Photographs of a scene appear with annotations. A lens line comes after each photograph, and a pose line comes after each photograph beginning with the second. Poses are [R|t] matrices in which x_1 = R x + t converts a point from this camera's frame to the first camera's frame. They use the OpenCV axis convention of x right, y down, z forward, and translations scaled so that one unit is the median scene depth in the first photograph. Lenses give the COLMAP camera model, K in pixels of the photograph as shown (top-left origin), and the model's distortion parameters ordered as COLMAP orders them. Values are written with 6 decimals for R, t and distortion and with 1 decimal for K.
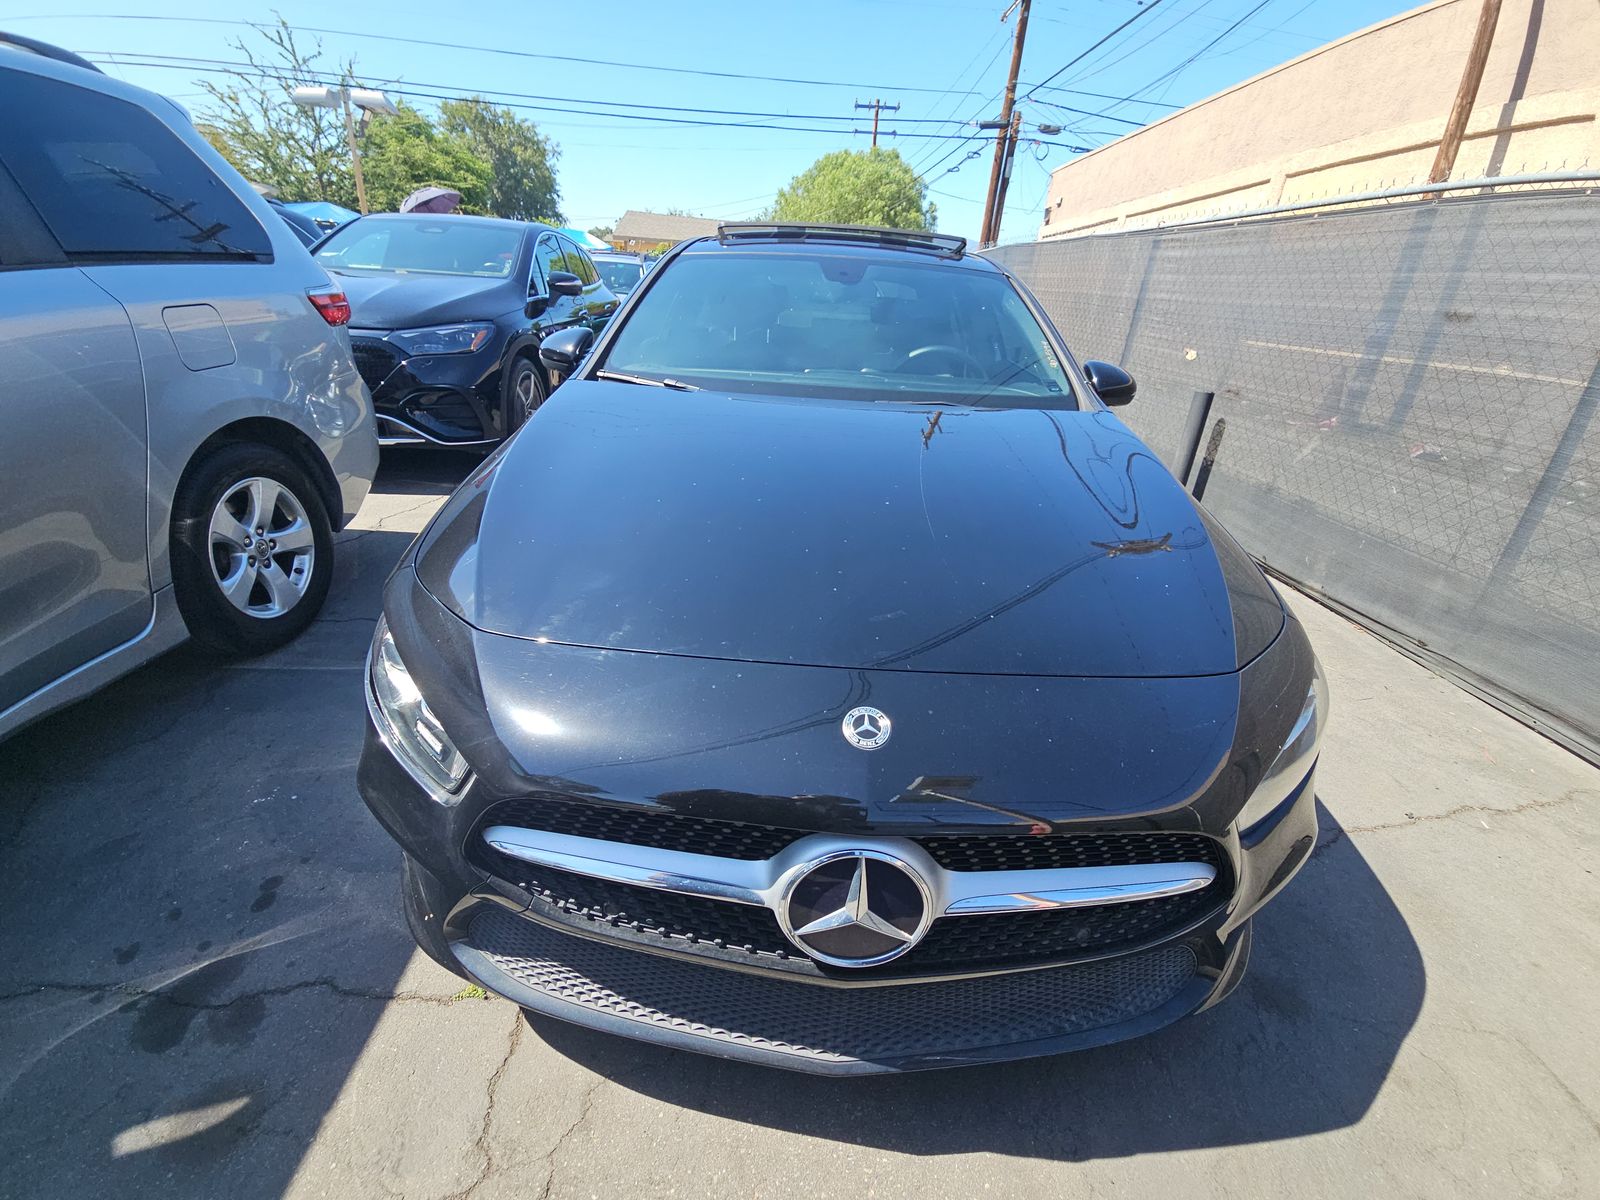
lens RADIAL K [[644.4, 0, 794.7], [0, 644.4, 576.4], [0, 0, 1]] dist [0.075485, -0.037448]
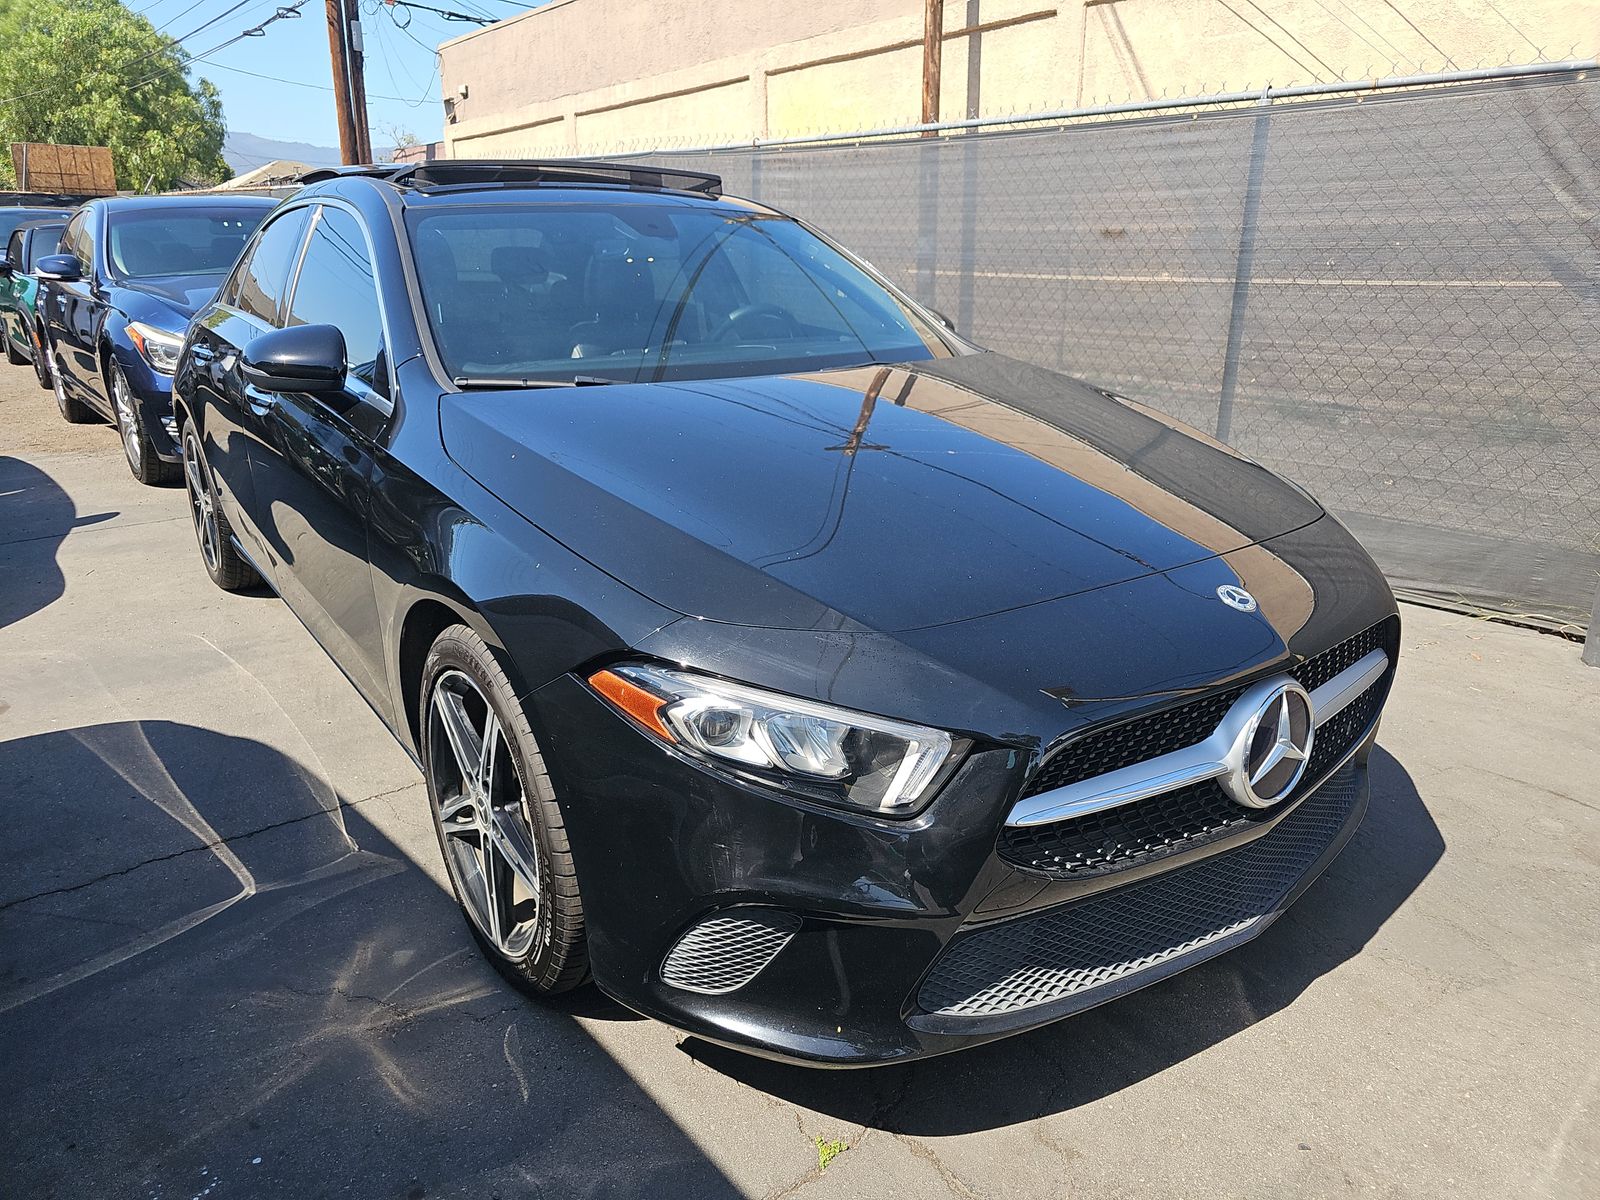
lens RADIAL K [[1112.0, 0, 794.3], [0, 1112.0, 549.9], [0, 0, 1]] dist [0.044496, -0.024200]
pose [[0.792817, -0.223636, 0.566946, -0.188696], [0.289948, 0.956629, -0.028115, -0.003434], [-0.536070, 0.186675, 0.823275, -0.030954]]
